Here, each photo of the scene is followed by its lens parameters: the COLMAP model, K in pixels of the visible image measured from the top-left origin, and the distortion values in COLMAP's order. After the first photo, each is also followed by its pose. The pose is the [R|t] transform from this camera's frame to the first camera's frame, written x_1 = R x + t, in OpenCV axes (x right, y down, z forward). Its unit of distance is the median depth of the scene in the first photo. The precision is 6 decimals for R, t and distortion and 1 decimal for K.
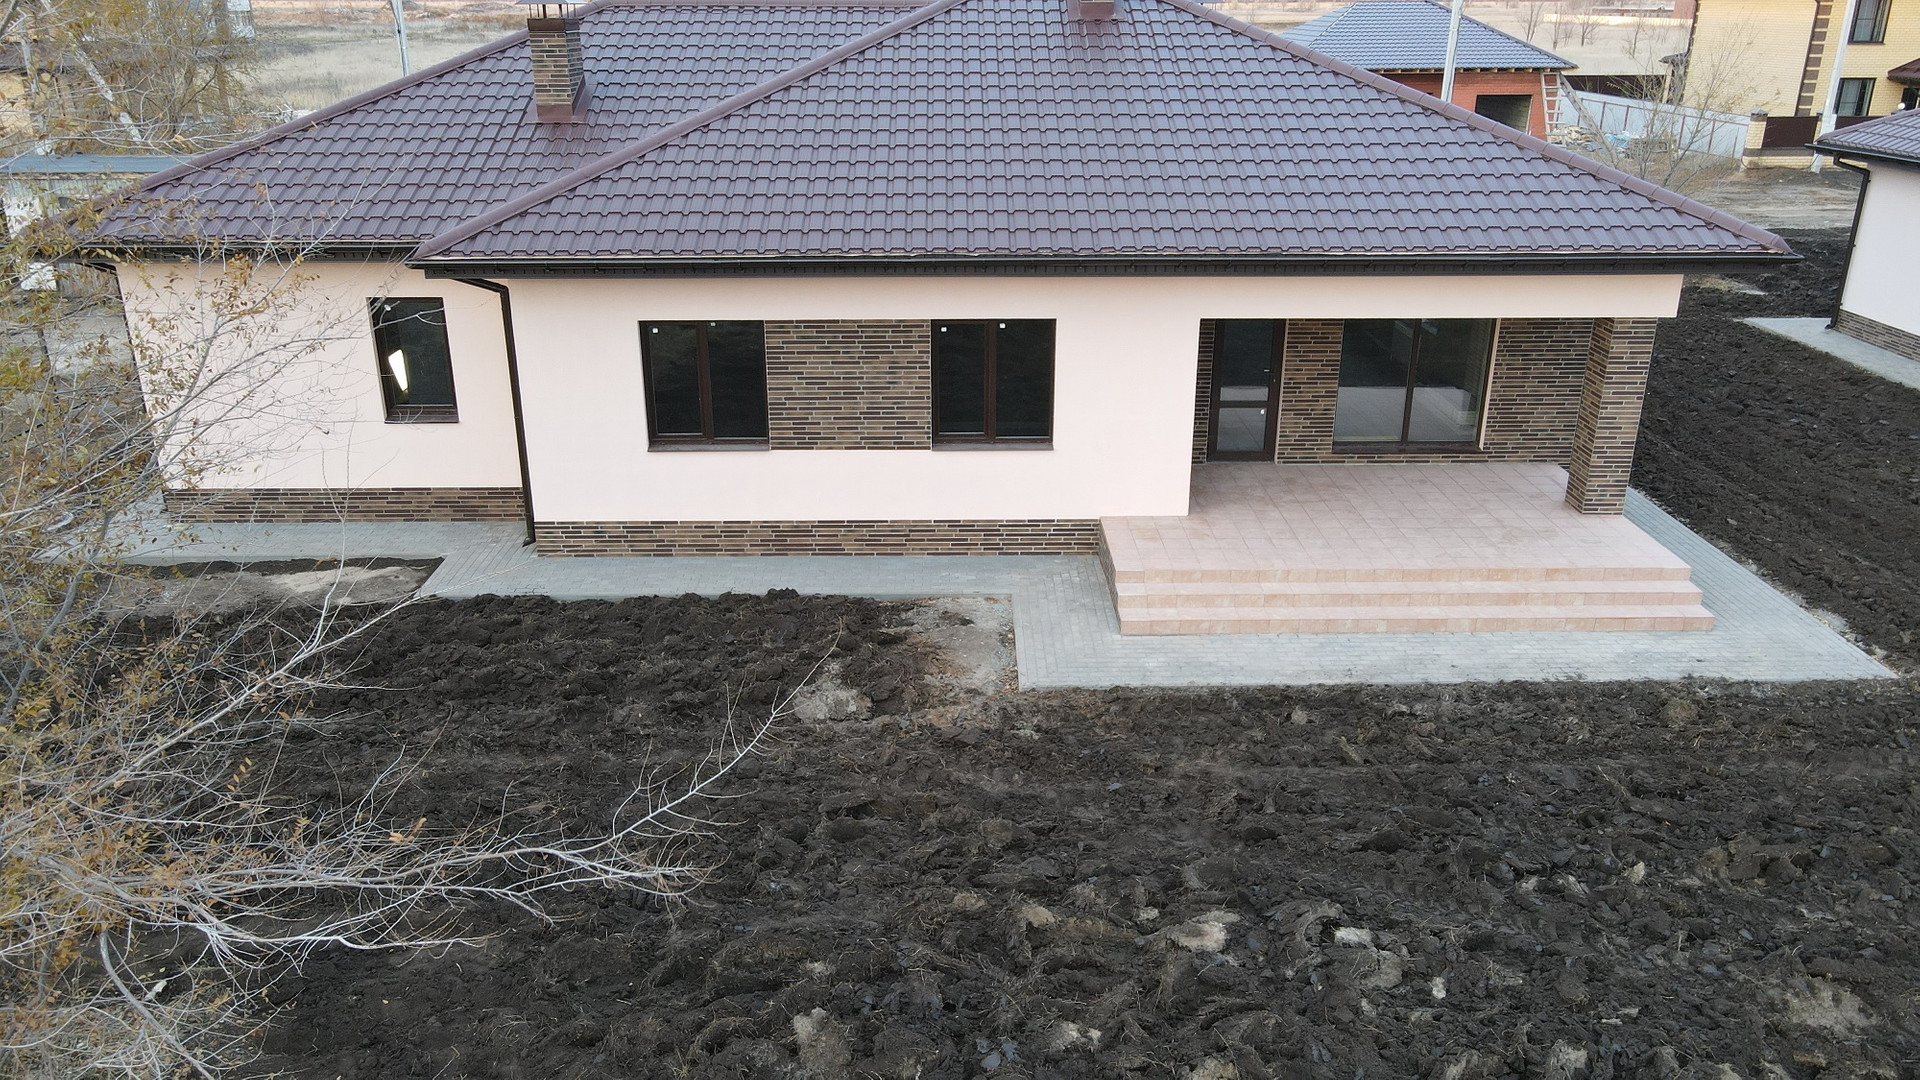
lens RADIAL K [[1414.2, 0, 960.0], [0, 1414.2, 540.0], [0, 0, 1]] dist [-0.005337, 0.034925]
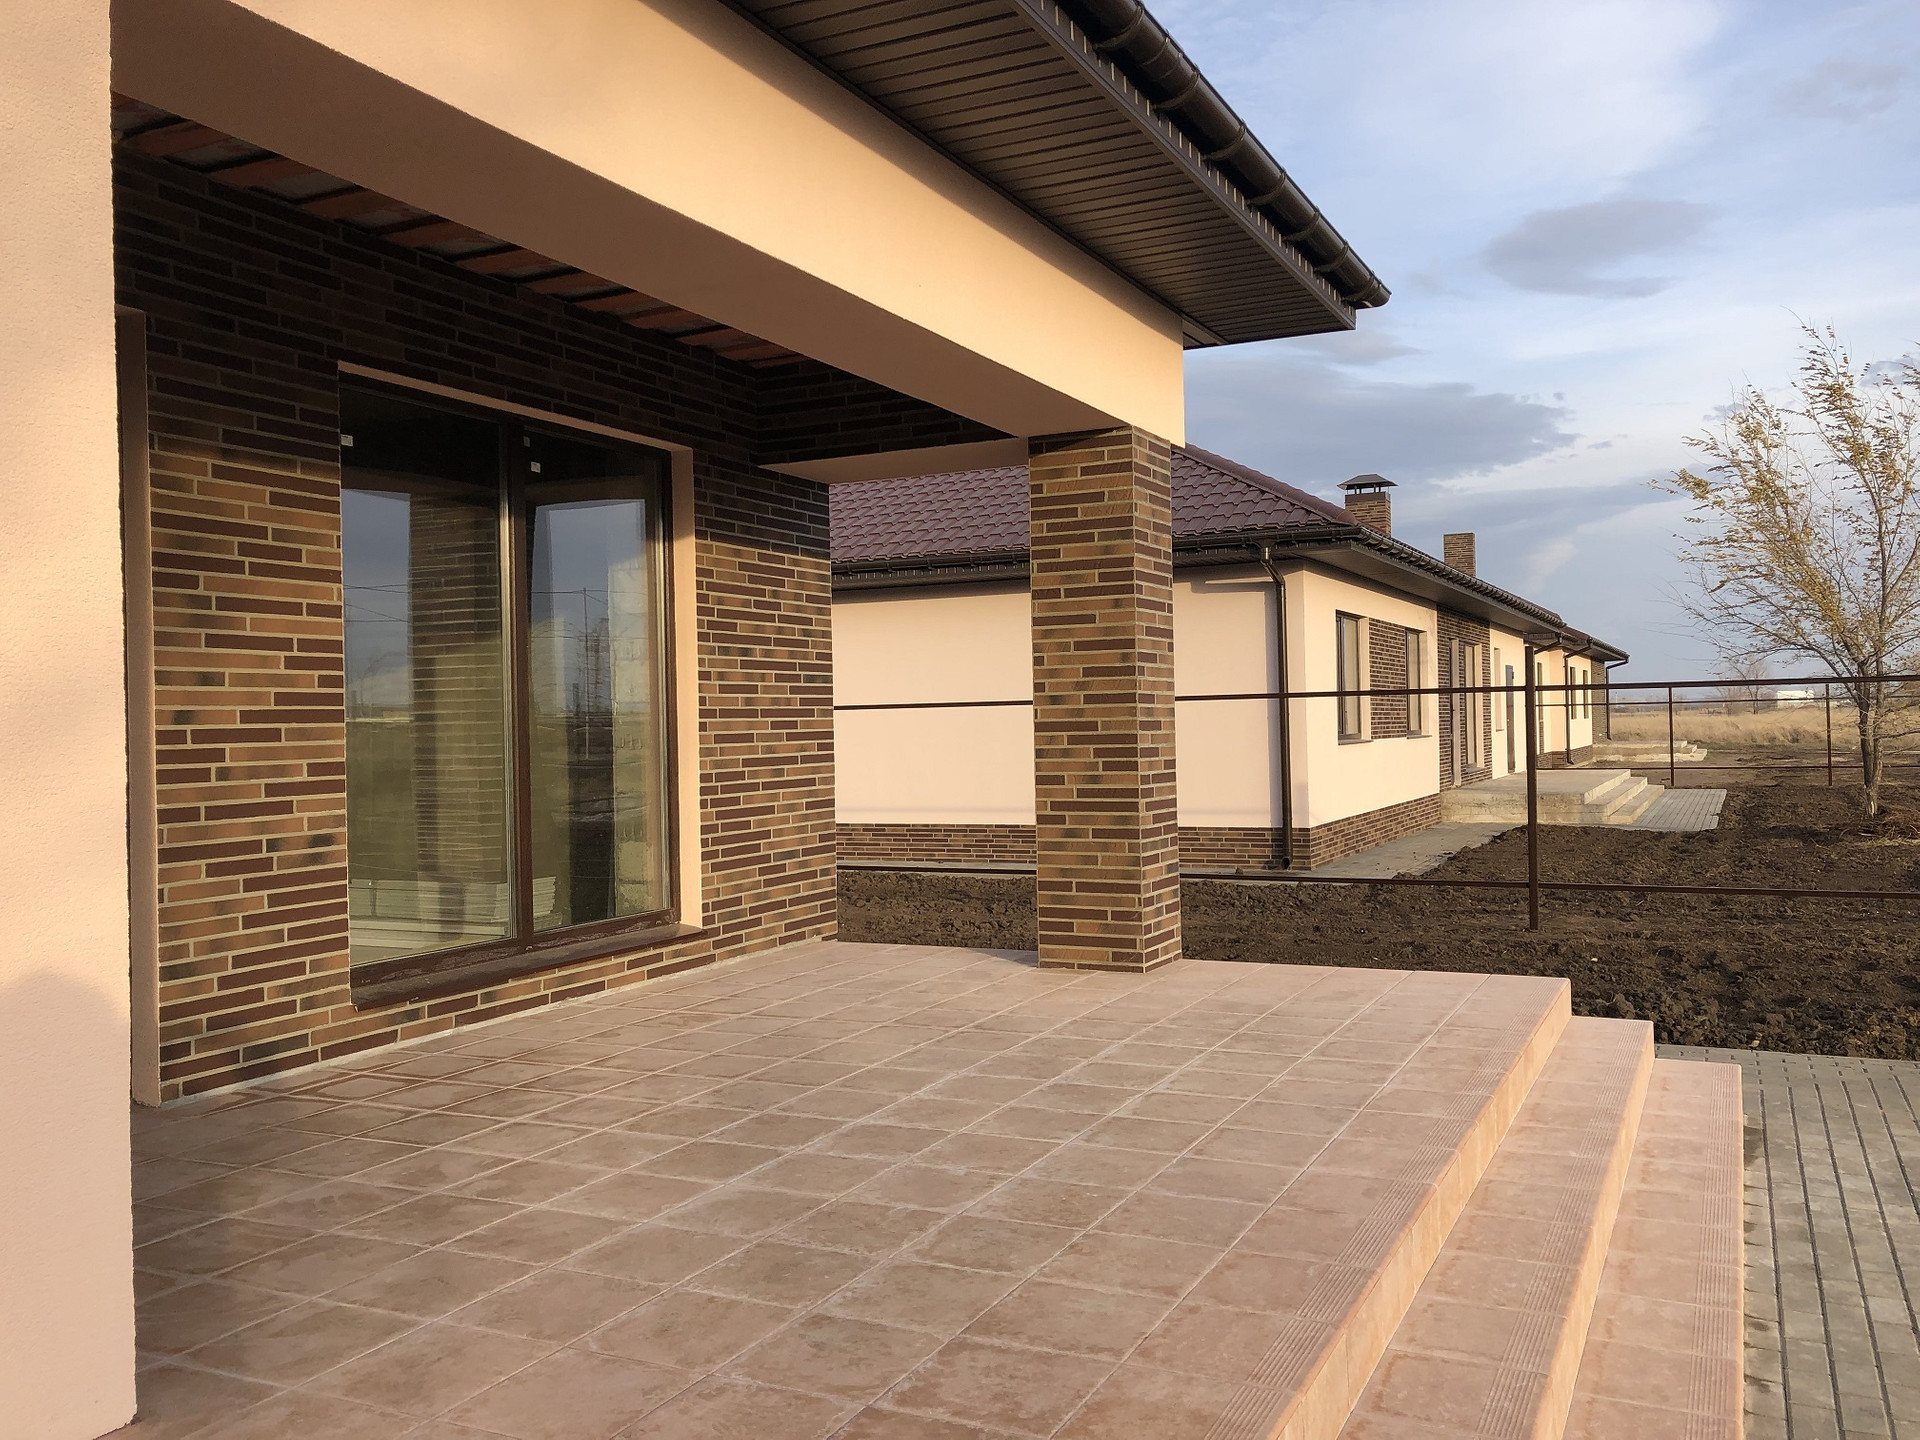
lens RADIAL K [[1527.5, 0, 960.0], [0, 1527.5, 720.0], [0, 0, 1]] dist [0.002696, 0.000564]
pose [[0.458439, -0.005290, 0.888710, 0.073550], [0.337632, 0.926046, -0.168655, -0.029351], [-0.822094, 0.377375, 0.426322, 0.870387]]
